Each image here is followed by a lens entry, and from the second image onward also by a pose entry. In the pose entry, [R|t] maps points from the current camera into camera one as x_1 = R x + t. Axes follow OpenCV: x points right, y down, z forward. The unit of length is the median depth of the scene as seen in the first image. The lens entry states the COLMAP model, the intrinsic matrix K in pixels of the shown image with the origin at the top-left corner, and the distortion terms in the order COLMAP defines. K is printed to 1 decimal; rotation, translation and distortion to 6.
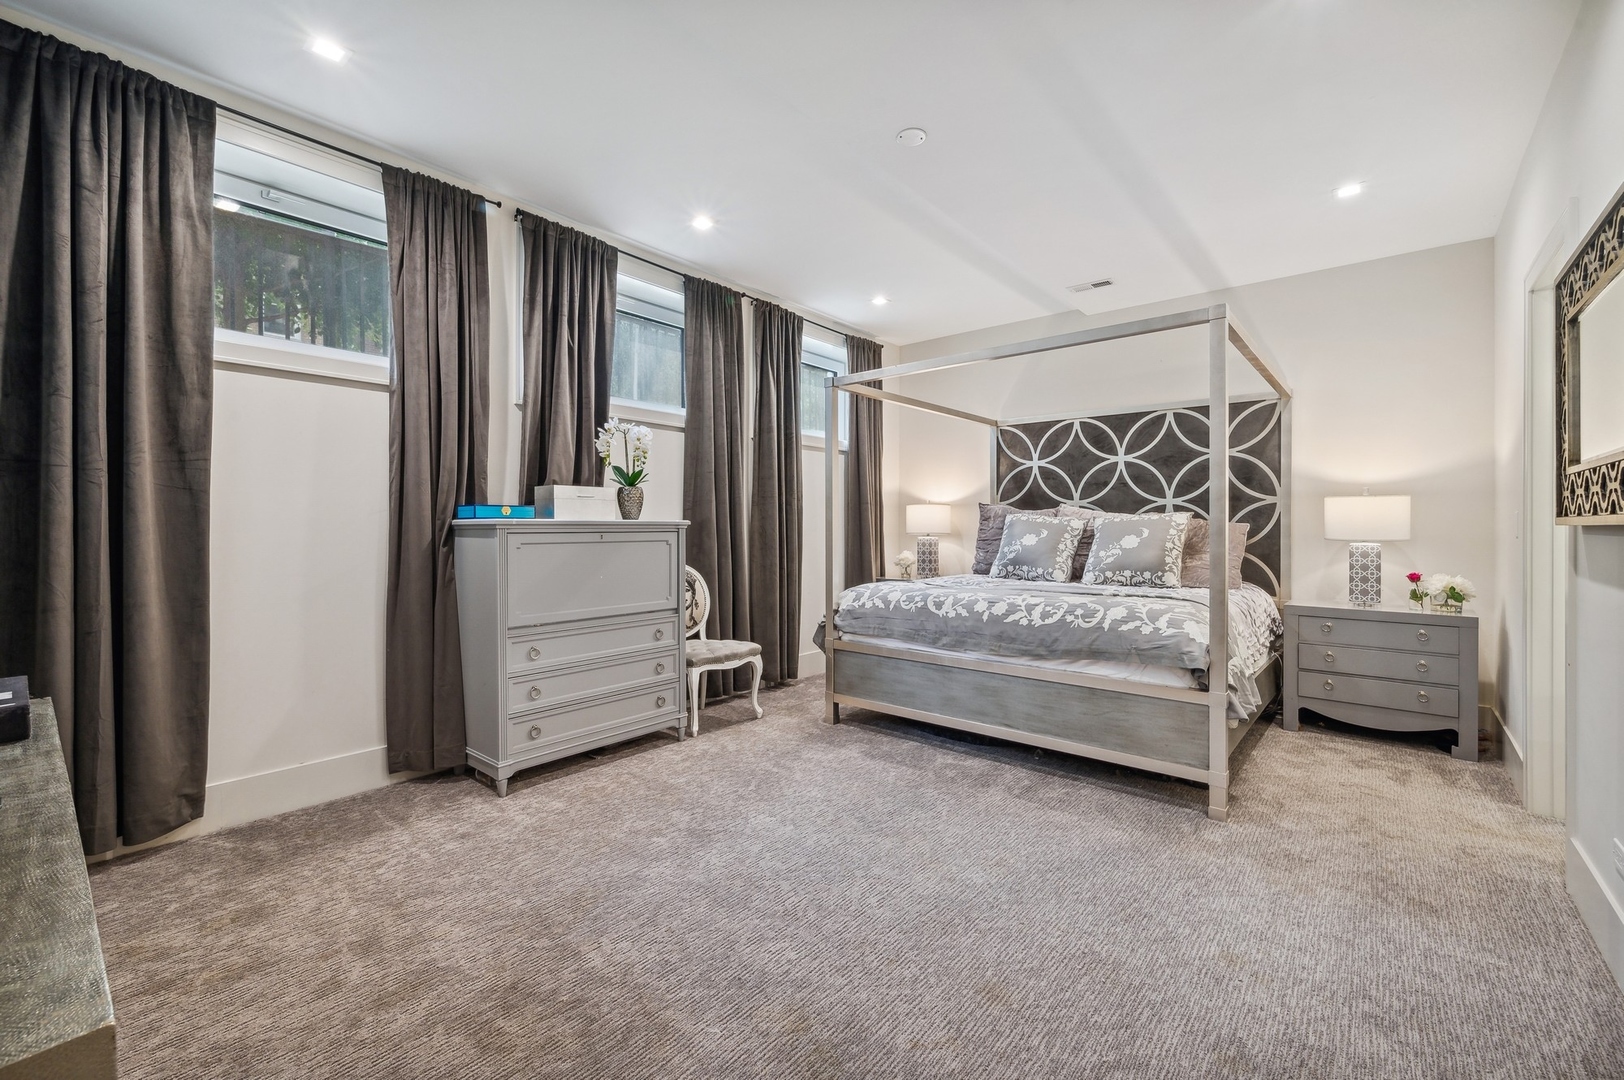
lens RADIAL K [[671.8, 0, 816.3], [0, 671.8, 531.1], [0, 0, 1]] dist [-0.004141, 0.002547]
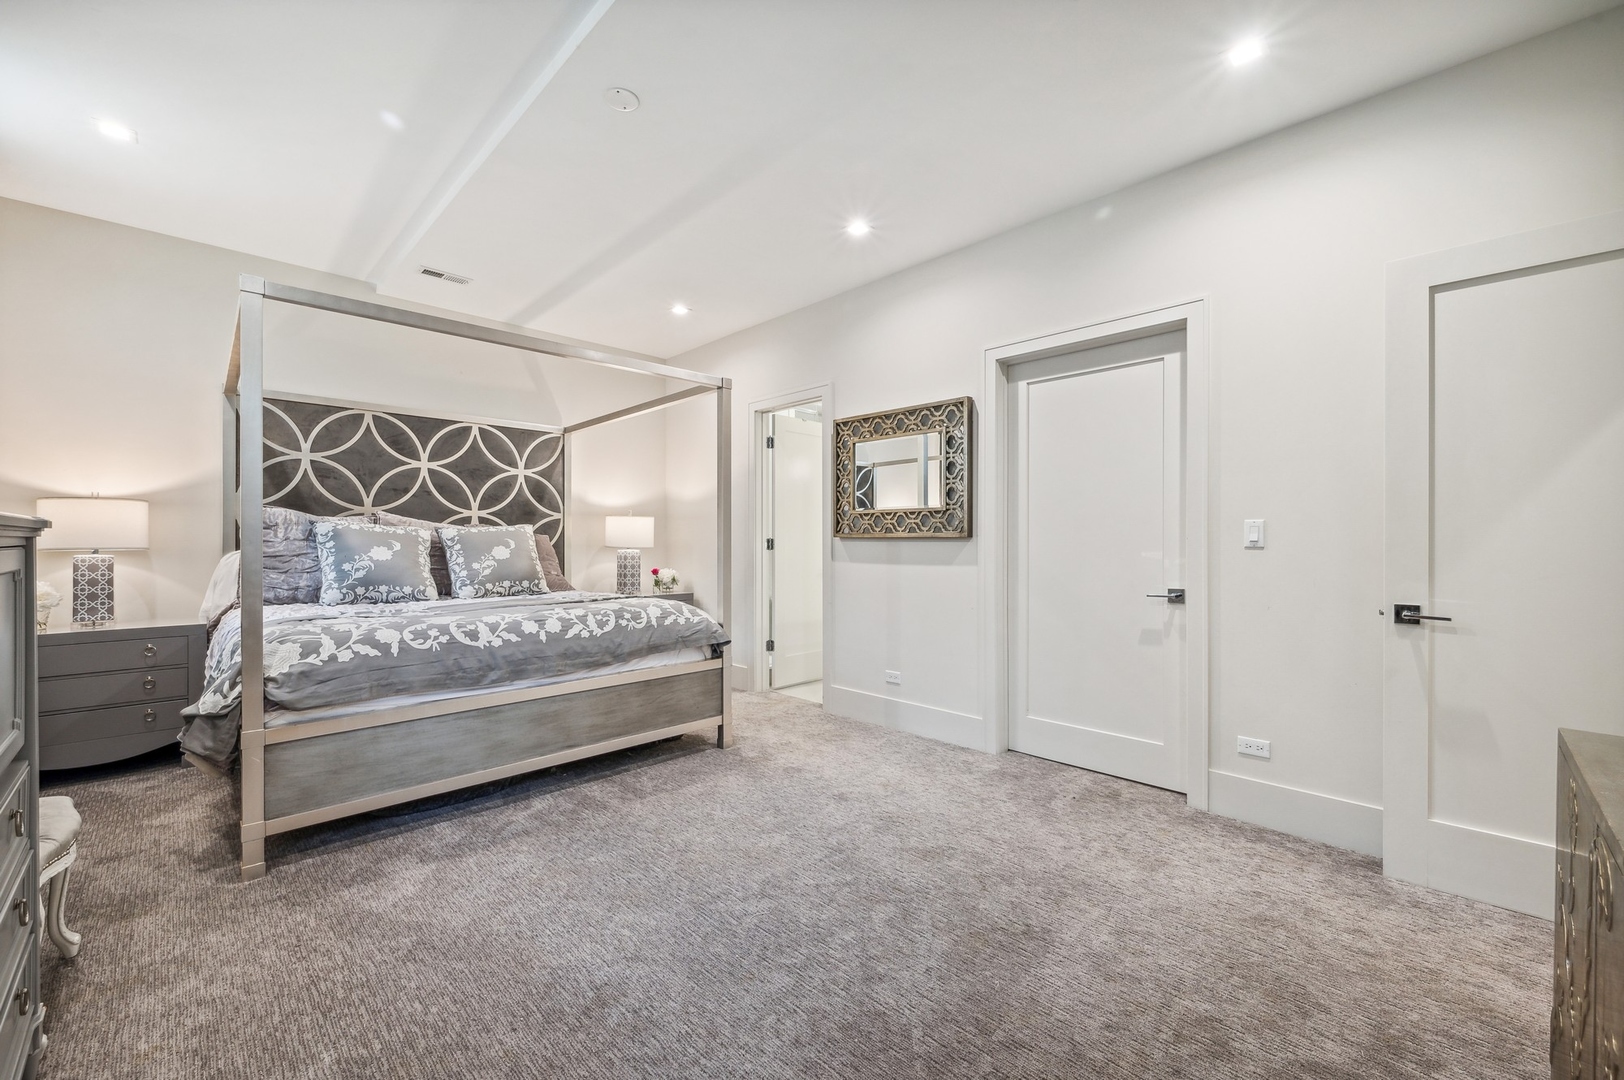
lens RADIAL K [[649.9, 0, 814.3], [0, 649.9, 535.0], [0, 0, 1]] dist [0.000613, -0.000154]
pose [[0.084637, 0.006406, 0.996391, -0.538166], [0.004621, 0.999966, -0.006822, -0.002174], [-0.996401, 0.005181, 0.084605, 0.511012]]
